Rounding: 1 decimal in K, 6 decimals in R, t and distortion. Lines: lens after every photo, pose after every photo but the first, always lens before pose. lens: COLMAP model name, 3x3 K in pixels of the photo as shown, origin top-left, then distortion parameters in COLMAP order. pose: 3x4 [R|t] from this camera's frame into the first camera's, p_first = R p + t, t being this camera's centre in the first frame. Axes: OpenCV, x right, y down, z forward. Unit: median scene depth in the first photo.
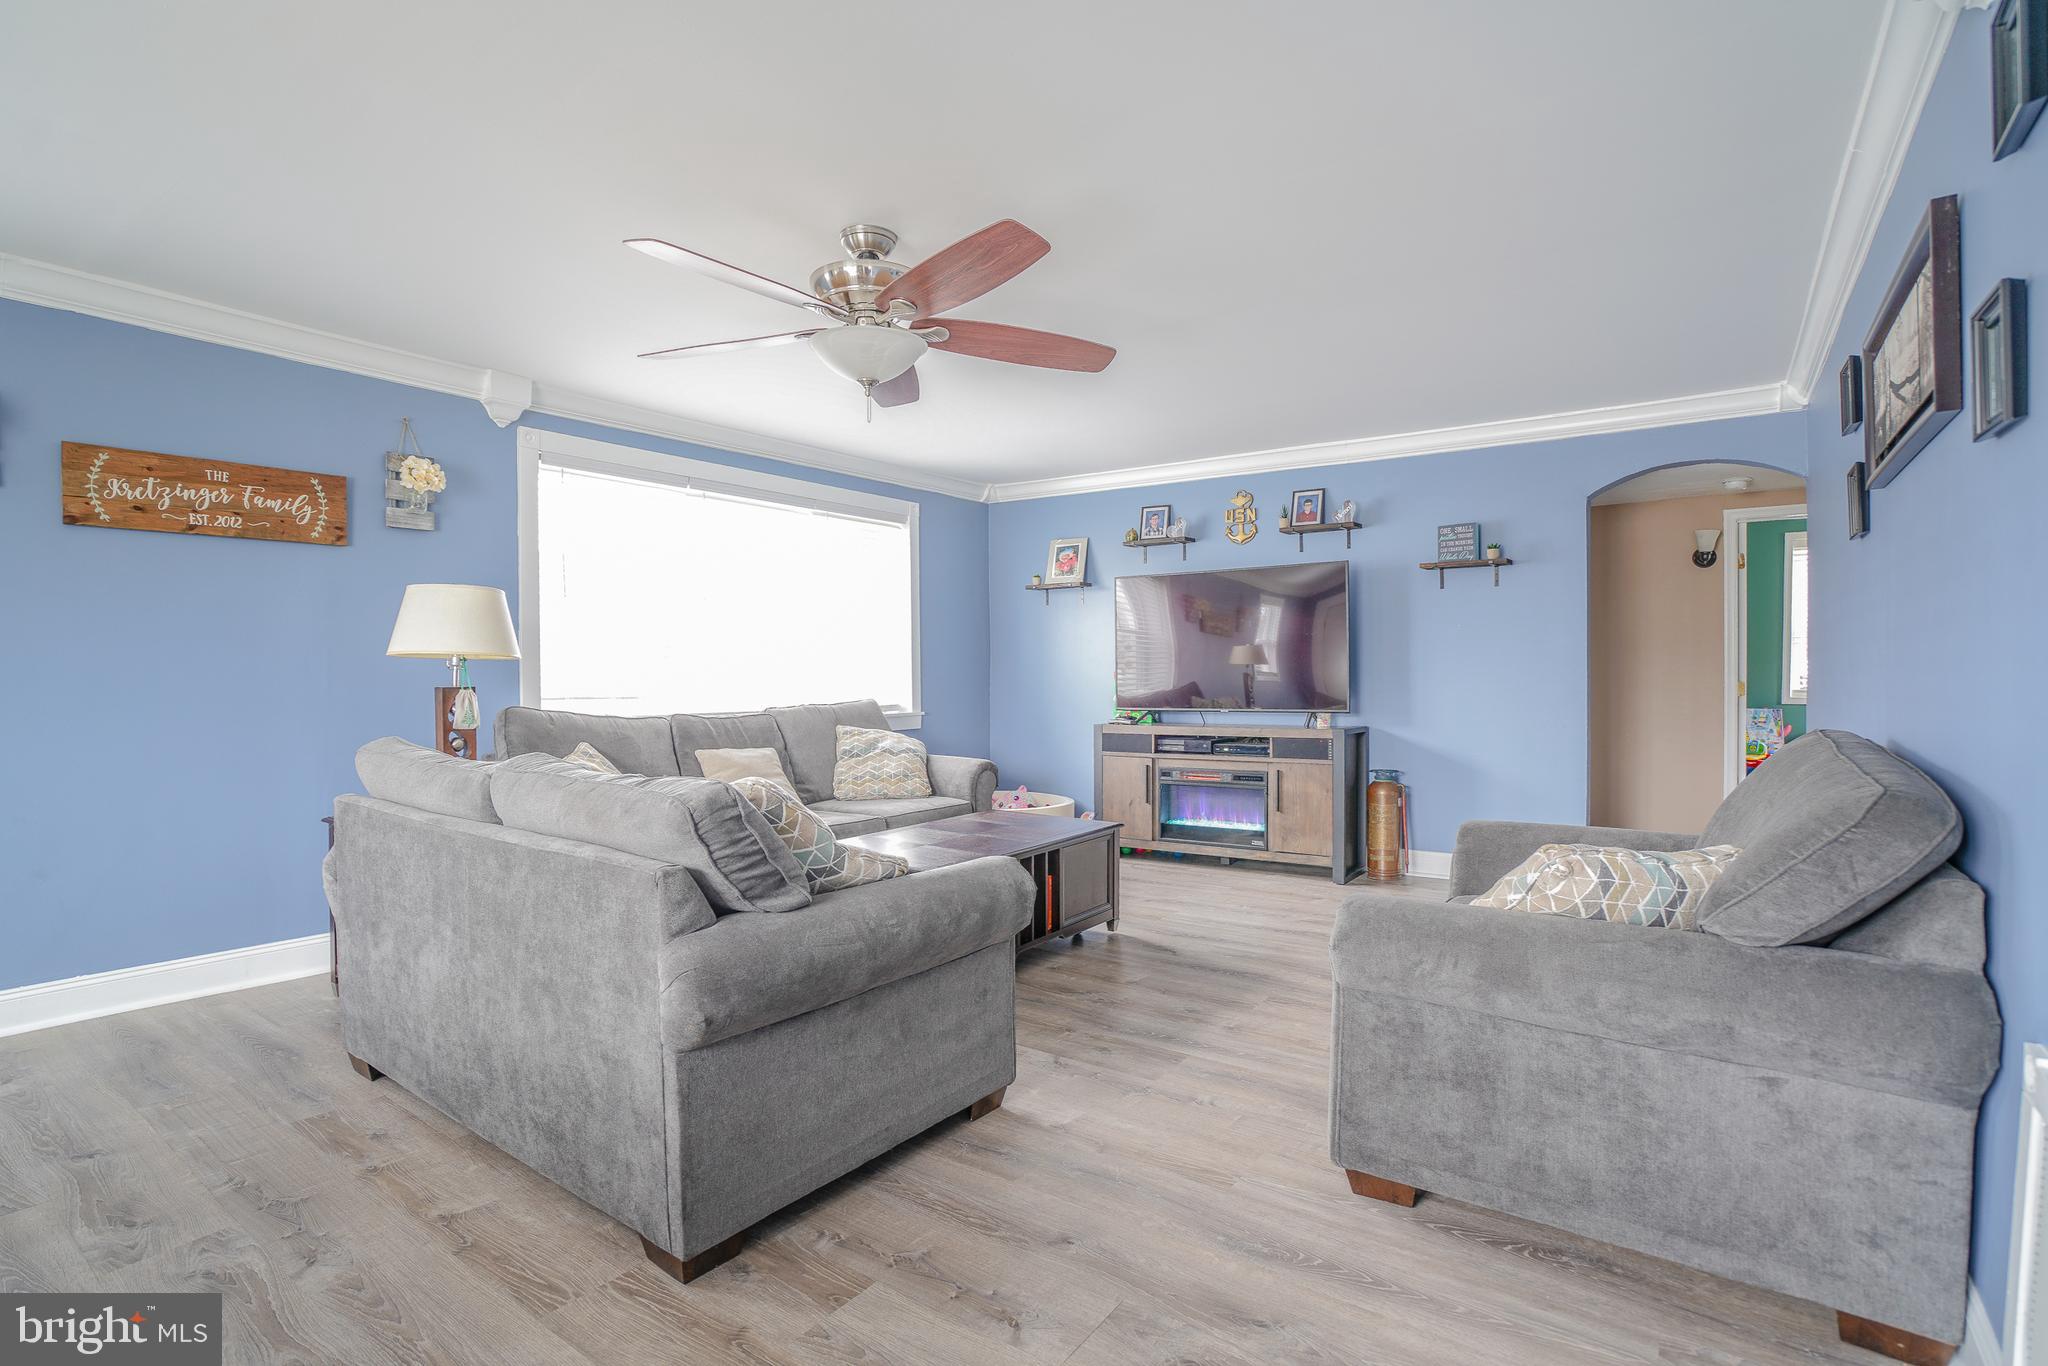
lens RADIAL K [[978.4, 0, 1029.5], [0, 978.4, 660.9], [0, 0, 1]] dist [-0.052652, 0.027033]
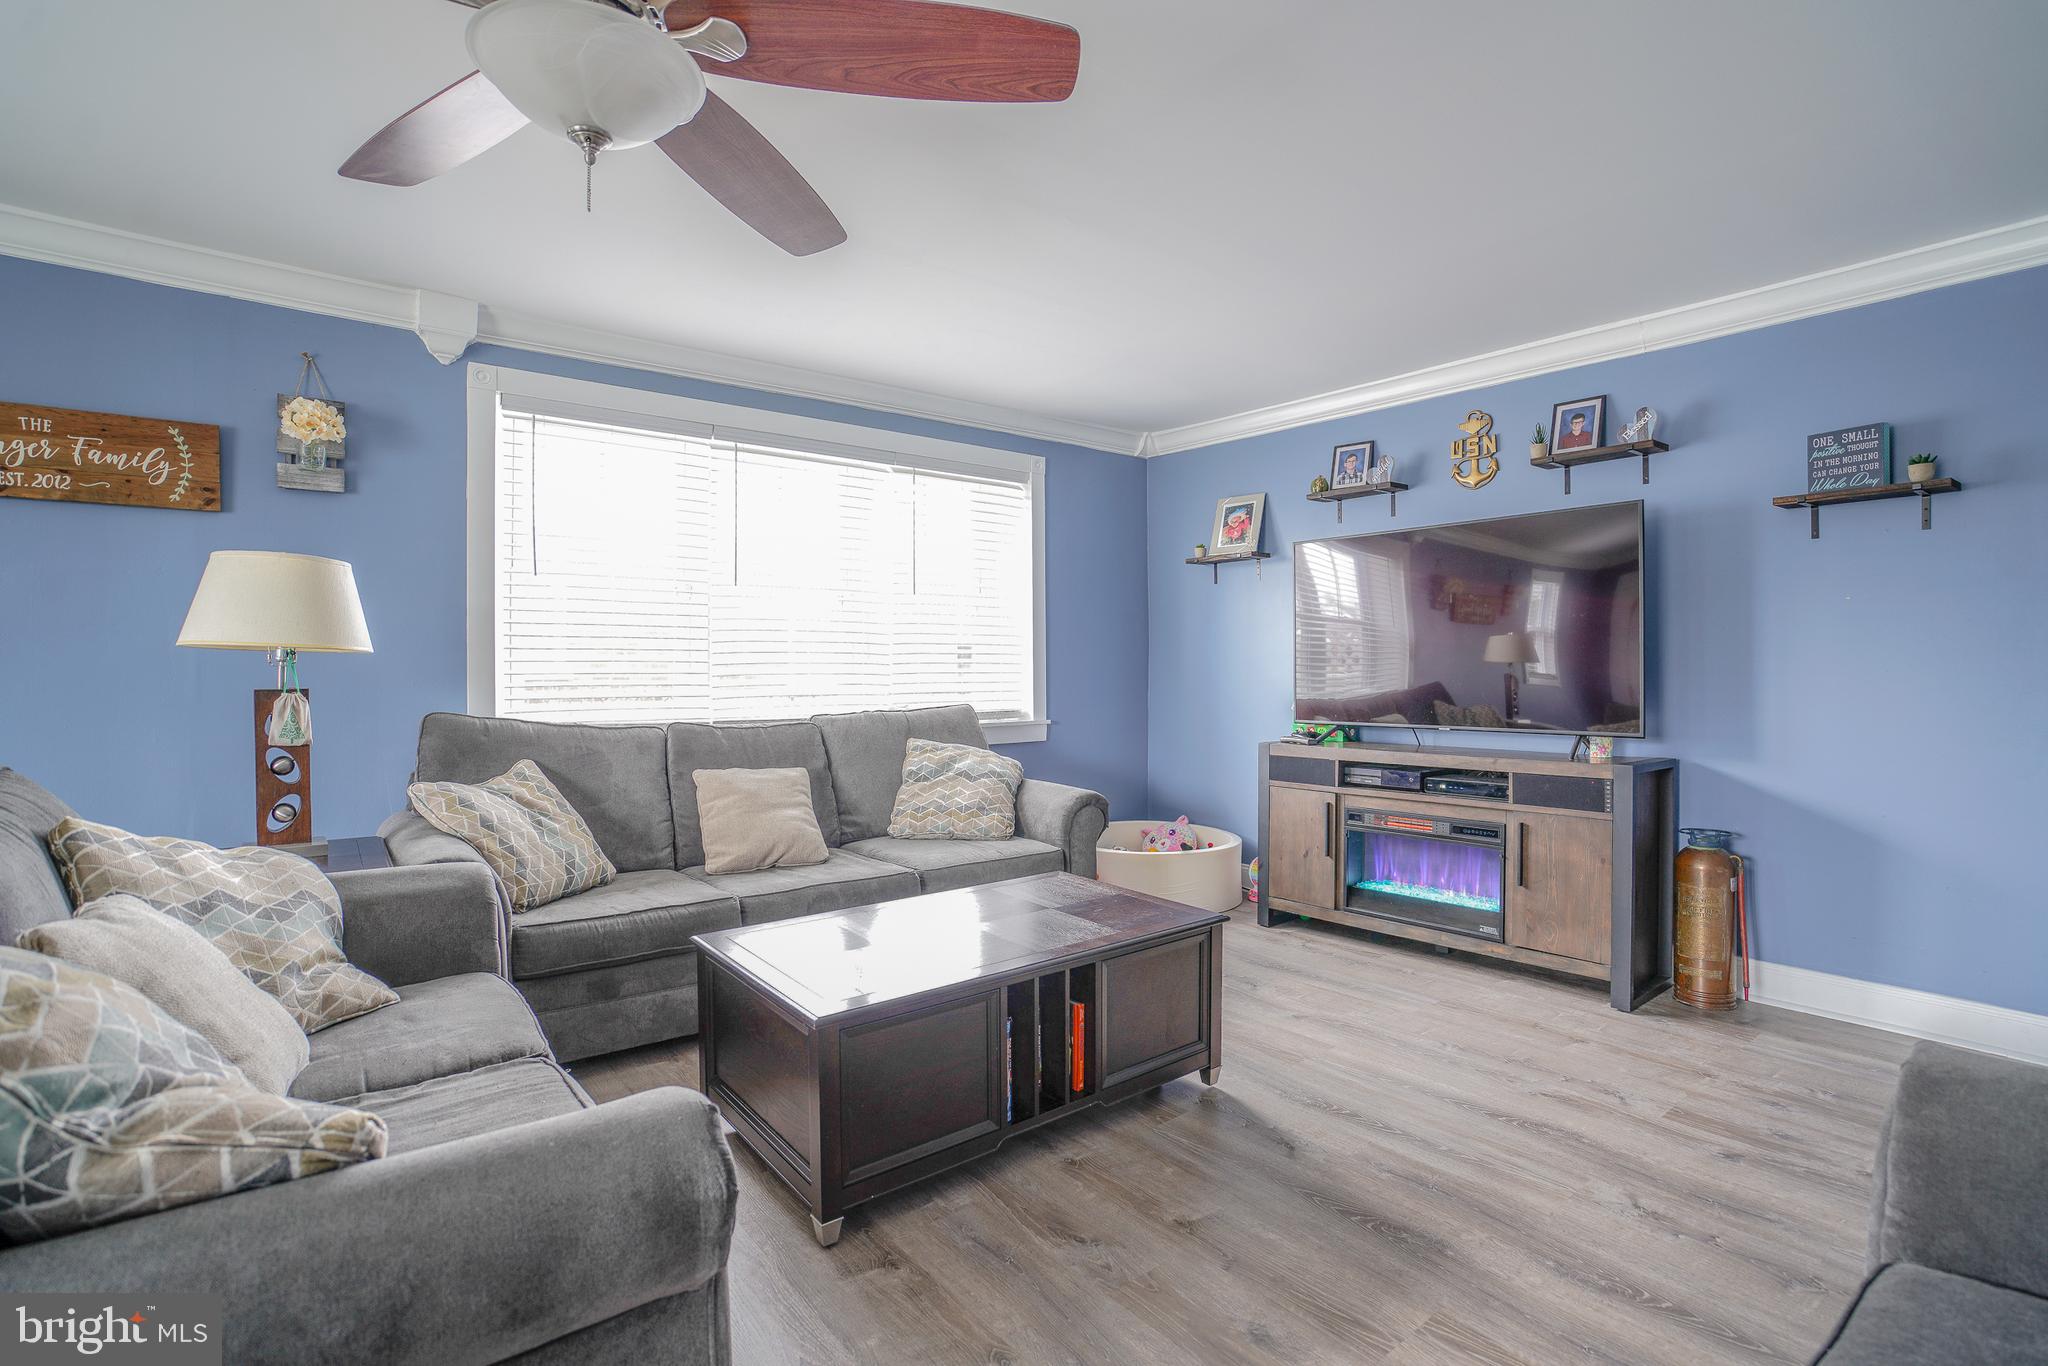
lens RADIAL K [[978.4, 0, 1029.5], [0, 978.4, 660.9], [0, 0, 1]] dist [-0.052652, 0.027033]
pose [[0.963528, 0.002590, -0.267595, 0.108169], [-0.001292, 0.999987, 0.005026, 0.000249], [0.267604, -0.004497, 0.963518, 0.282574]]
